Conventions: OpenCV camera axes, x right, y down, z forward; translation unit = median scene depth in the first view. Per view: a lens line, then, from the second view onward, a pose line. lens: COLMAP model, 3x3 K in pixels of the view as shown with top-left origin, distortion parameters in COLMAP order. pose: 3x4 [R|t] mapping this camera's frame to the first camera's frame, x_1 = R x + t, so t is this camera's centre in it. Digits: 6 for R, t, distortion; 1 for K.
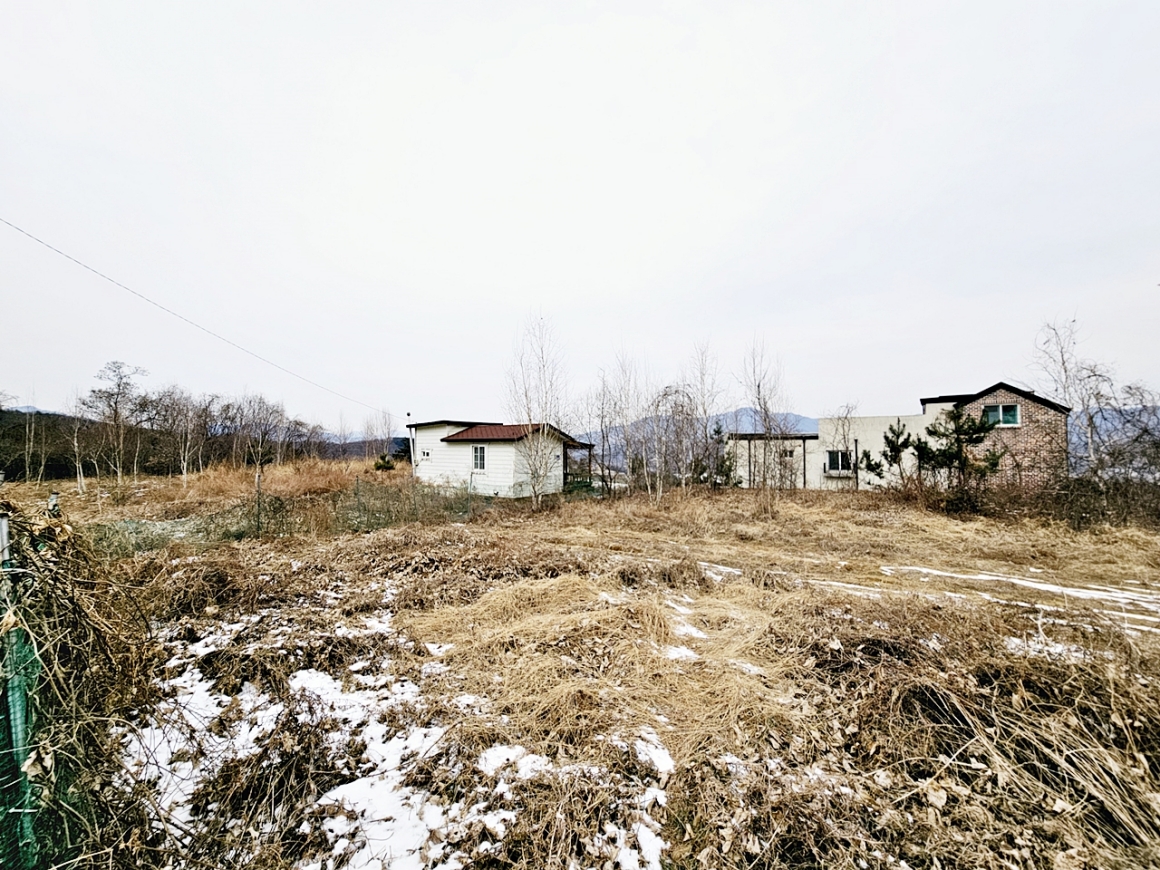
lens RADIAL K [[472.0, 0, 578.9], [0, 472.0, 436.5], [0, 0, 1]] dist [-0.003013, 0.001494]
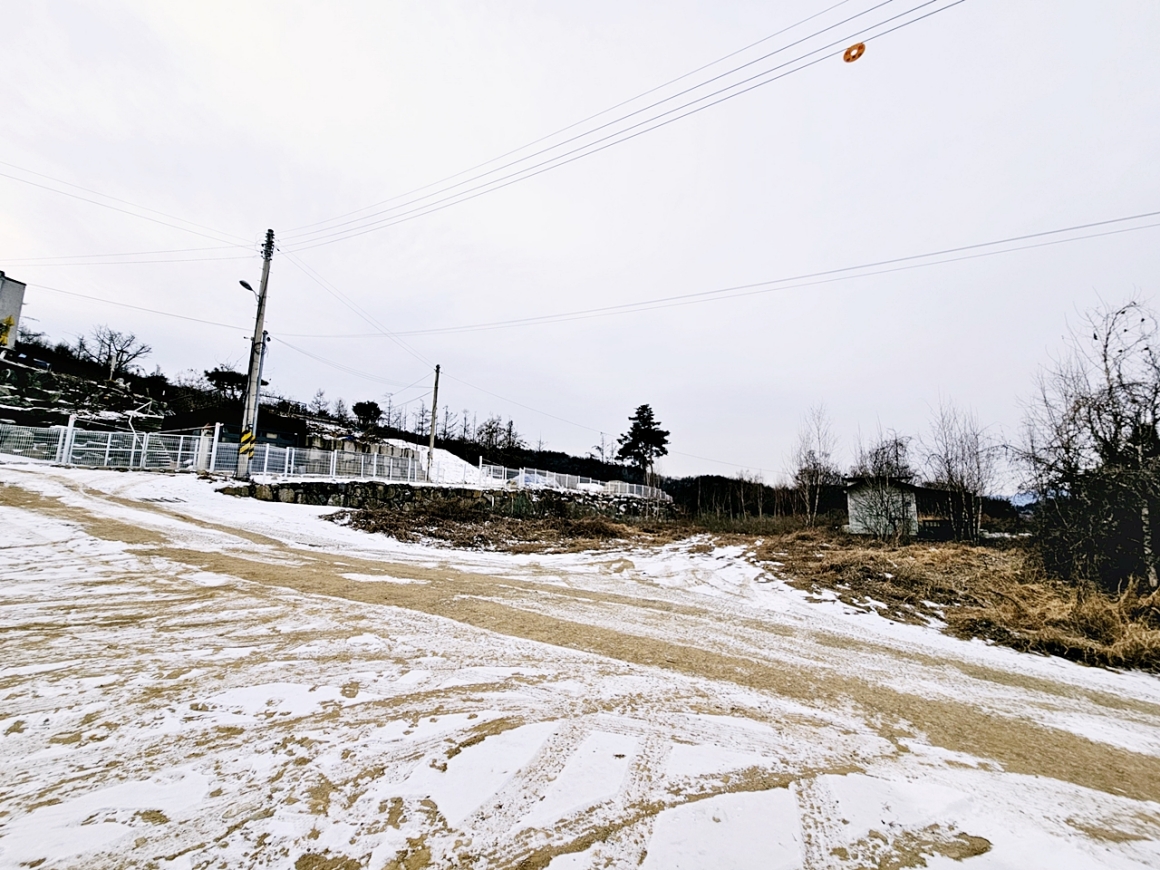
lens RADIAL K [[472.0, 0, 578.9], [0, 472.0, 437.3], [0, 0, 1]] dist [-0.003013, 0.001494]
pose [[0.129077, -0.143211, -0.981239, 1.934204], [0.007050, 0.989624, -0.143507, 0.078866], [0.991609, 0.011606, 0.128748, 0.089096]]
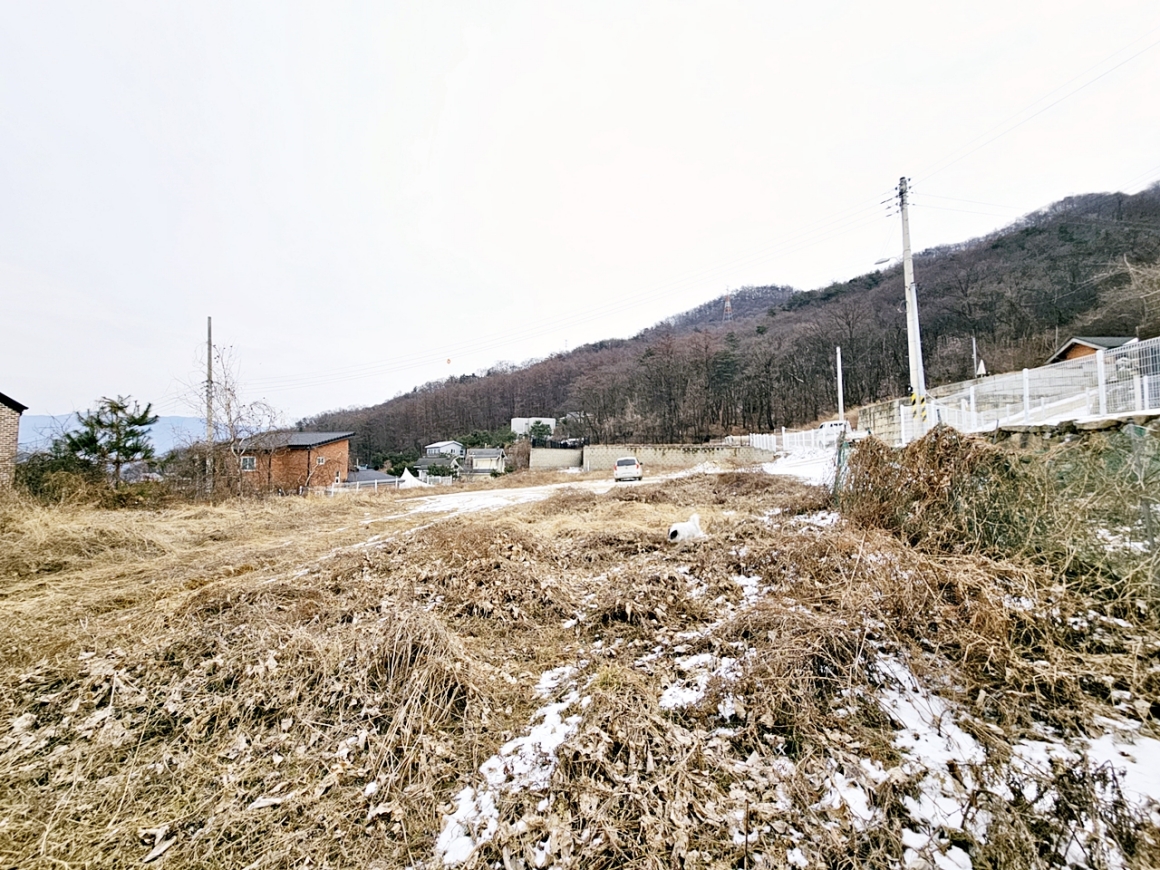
lens RADIAL K [[472.0, 0, 580.4], [0, 472.0, 434.8], [0, 0, 1]] dist [-0.003013, 0.001494]
pose [[-0.438862, 0.056708, 0.896763, -0.621348], [-0.020726, 0.997102, -0.073196, 0.087951], [-0.898316, -0.050709, -0.436414, 0.807375]]
